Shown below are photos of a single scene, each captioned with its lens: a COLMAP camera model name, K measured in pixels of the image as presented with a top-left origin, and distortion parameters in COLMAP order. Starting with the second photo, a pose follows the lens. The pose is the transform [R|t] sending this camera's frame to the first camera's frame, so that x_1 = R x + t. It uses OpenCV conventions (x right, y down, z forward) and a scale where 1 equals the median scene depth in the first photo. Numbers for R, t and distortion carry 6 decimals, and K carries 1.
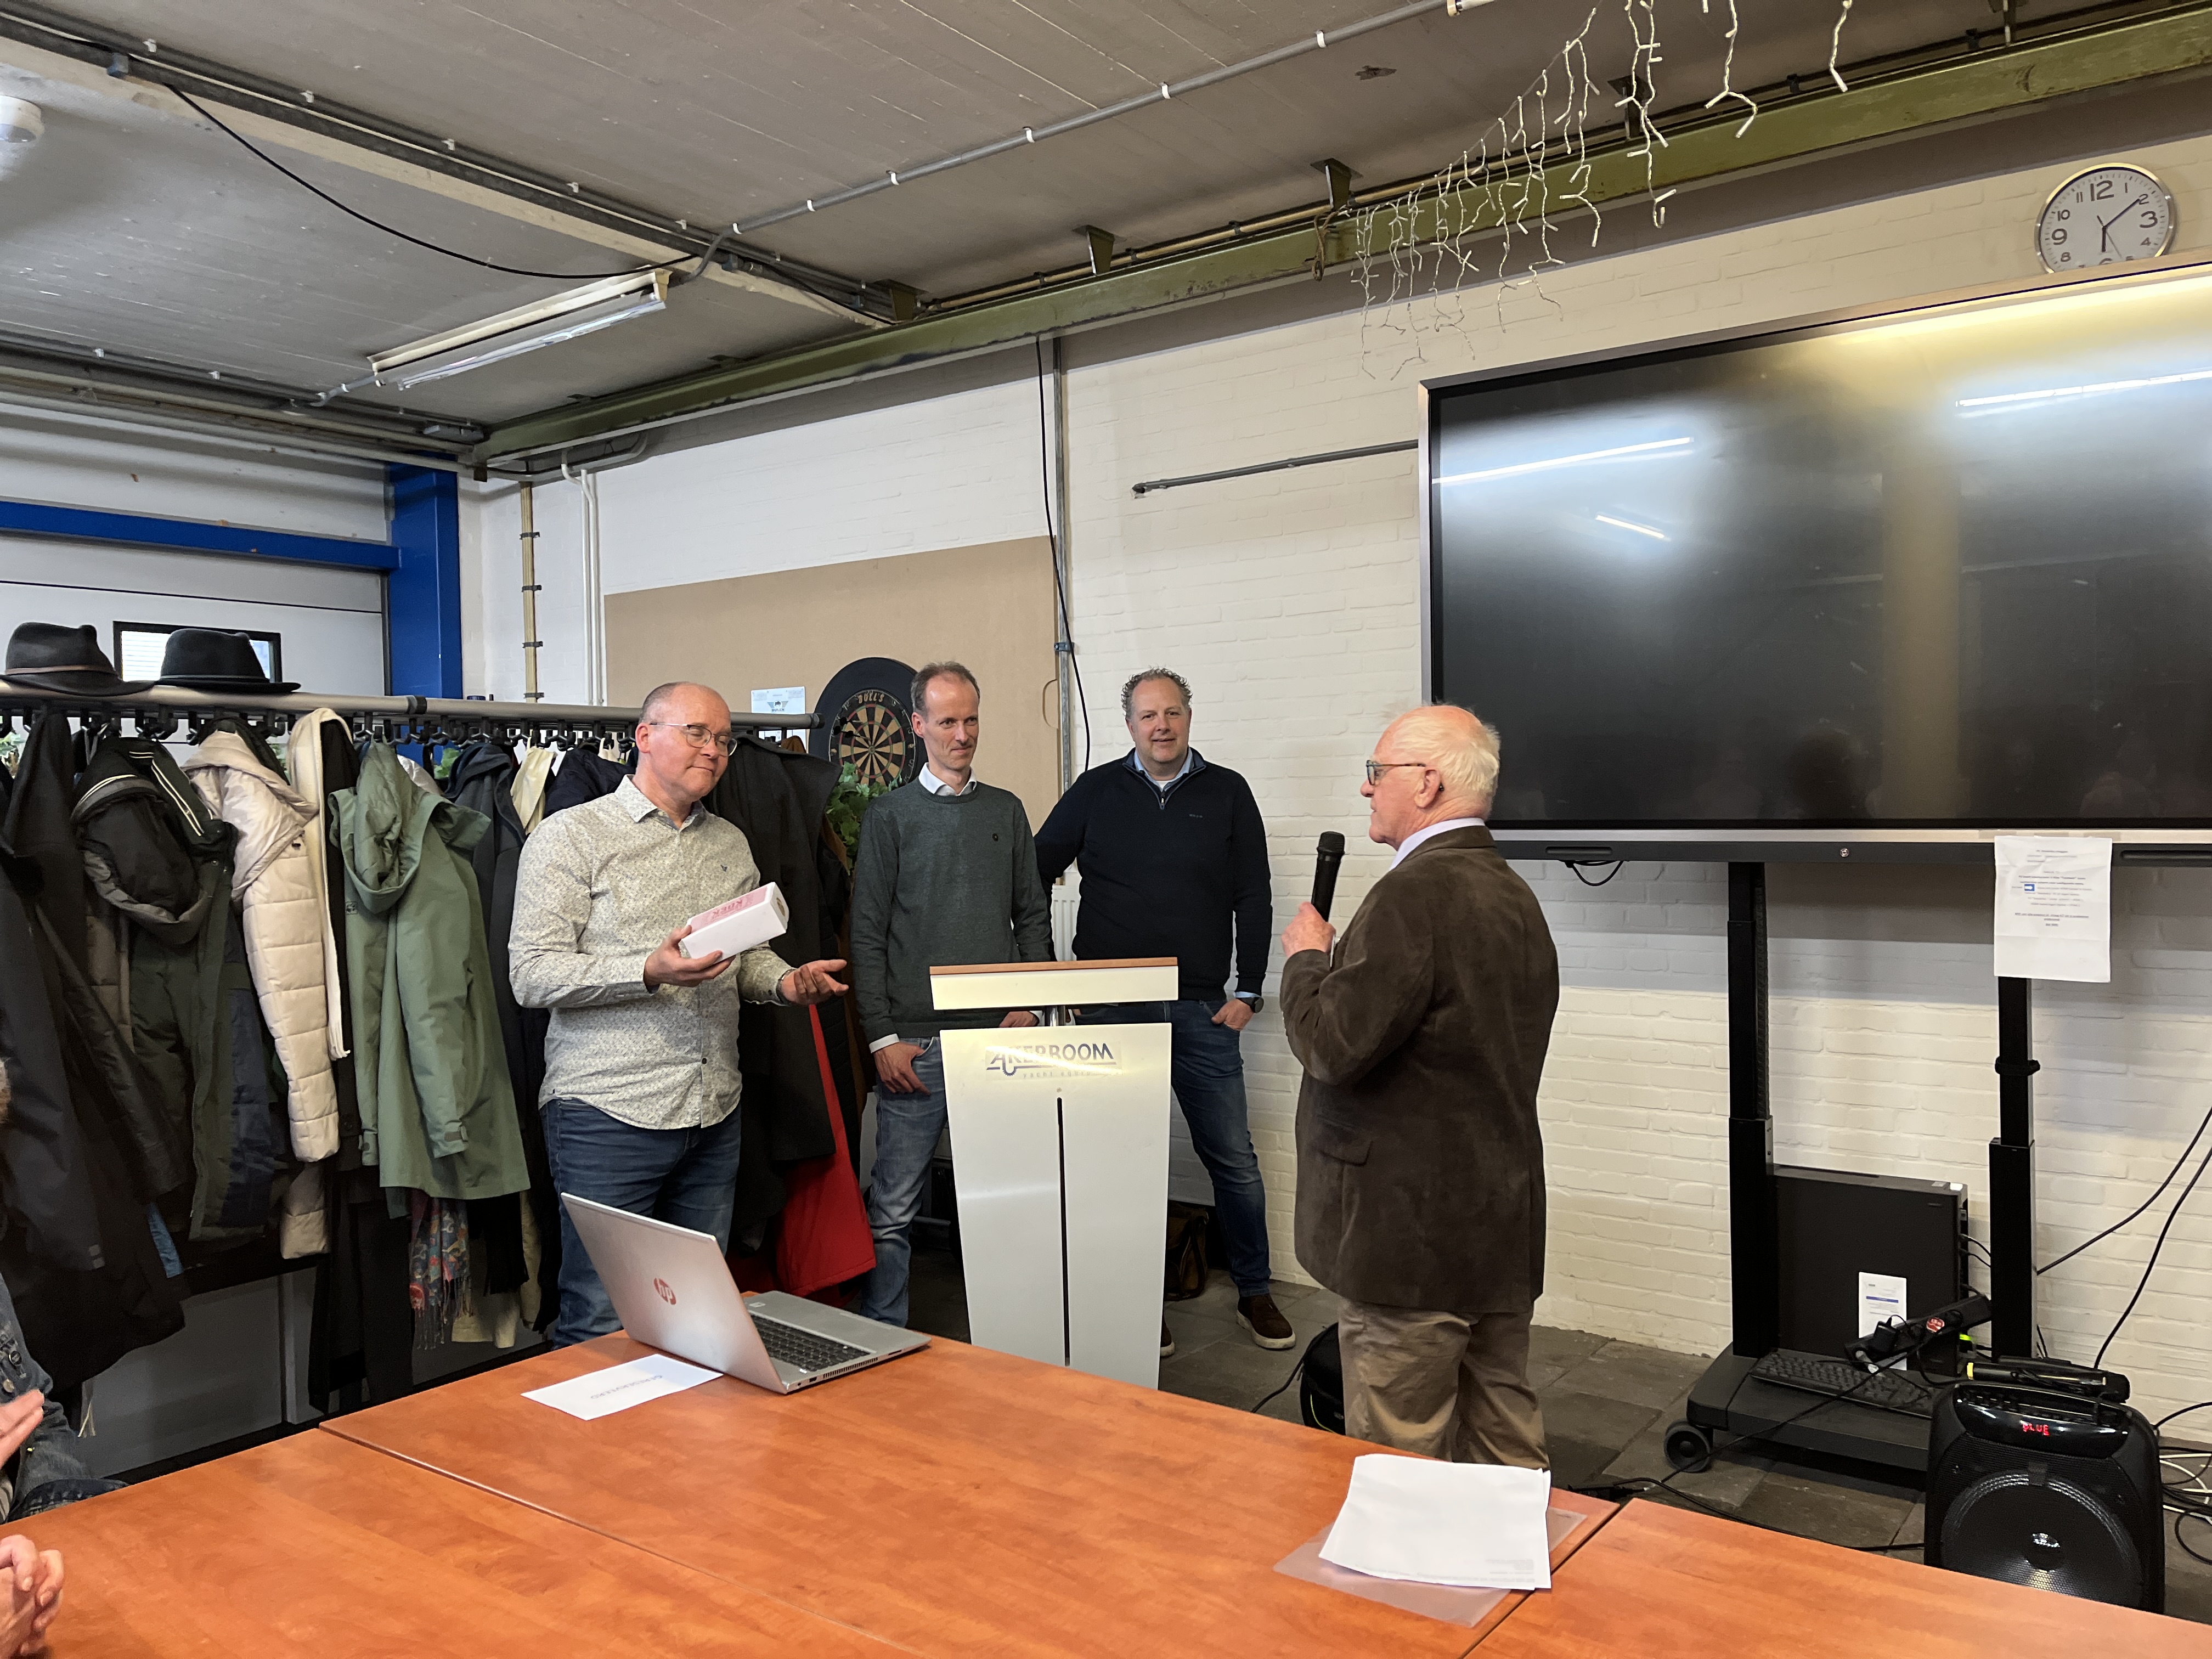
lens RADIAL K [[1670.5, 0, 1113.8], [0, 1670.5, 813.9], [0, 0, 1]] dist [0.056028, -0.064433]
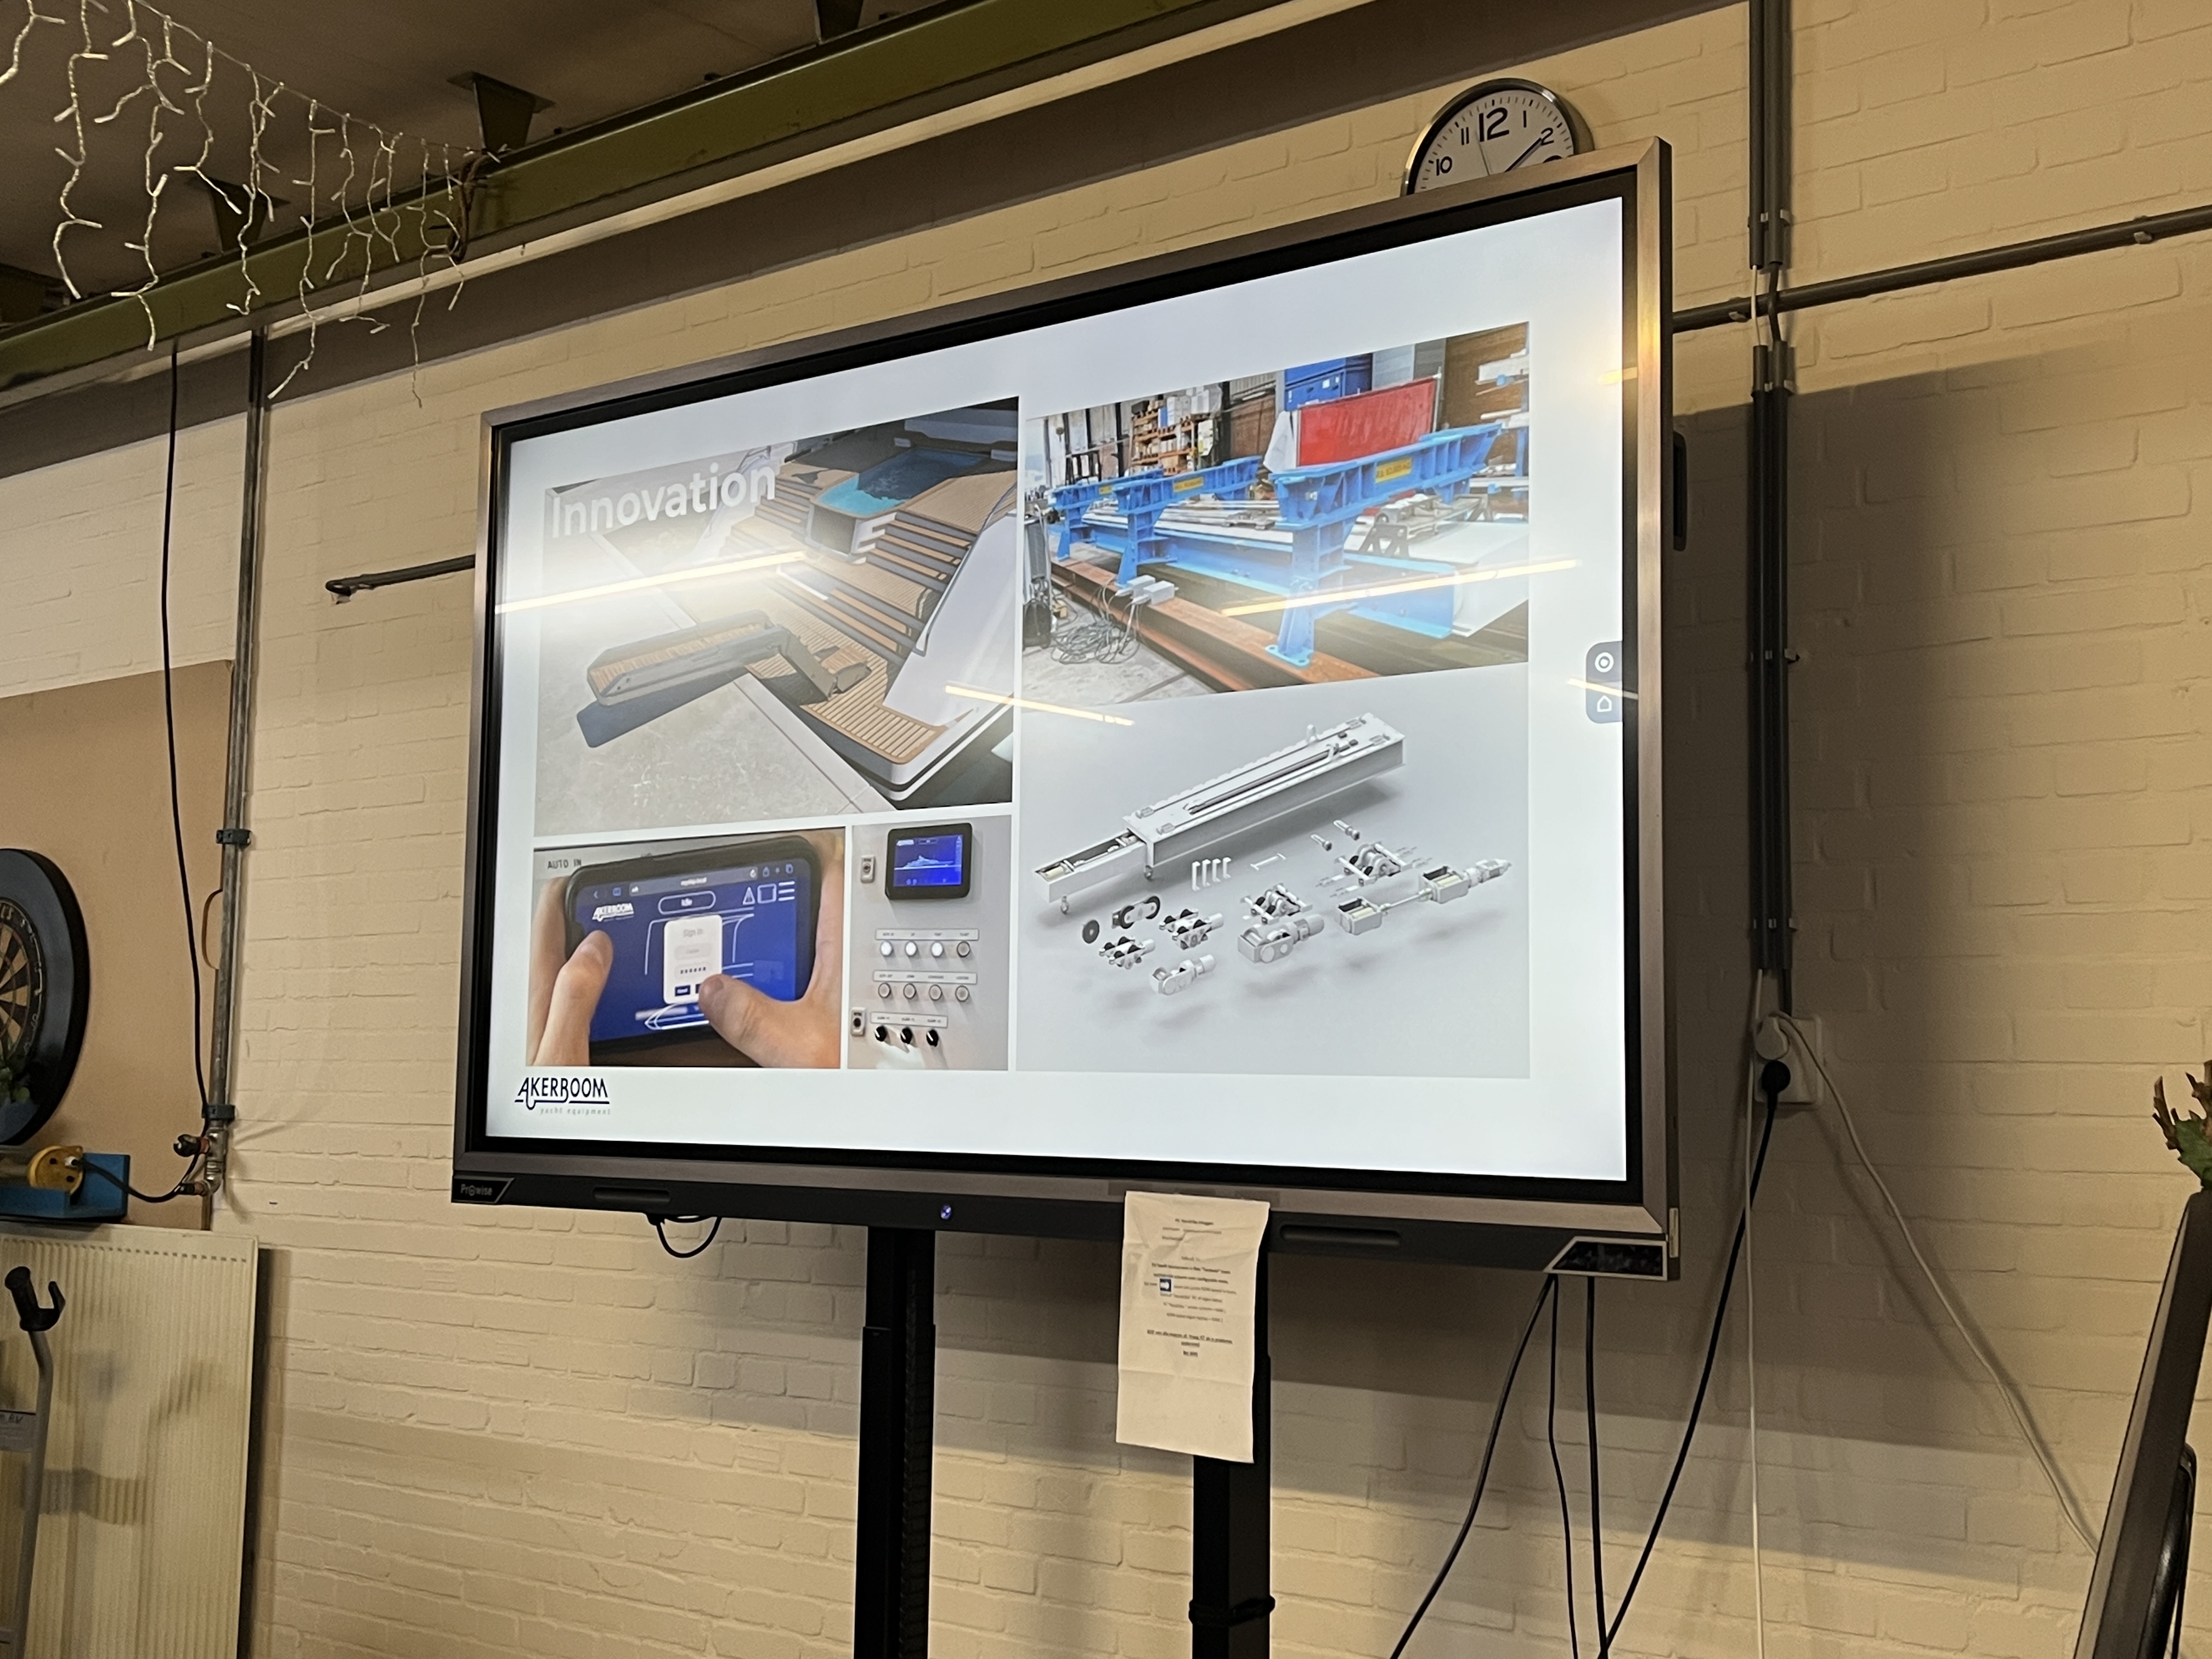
lens RADIAL K [[2565.4, 0, 1102.9], [0, 2565.4, 833.9], [0, 0, 1]] dist [0.031725, 0.000000]
pose [[0.997709, 0.030112, -0.060576, 0.428231], [-0.036901, 0.992764, -0.114267, -0.005904], [0.056697, 0.116241, 0.991601, 0.091882]]
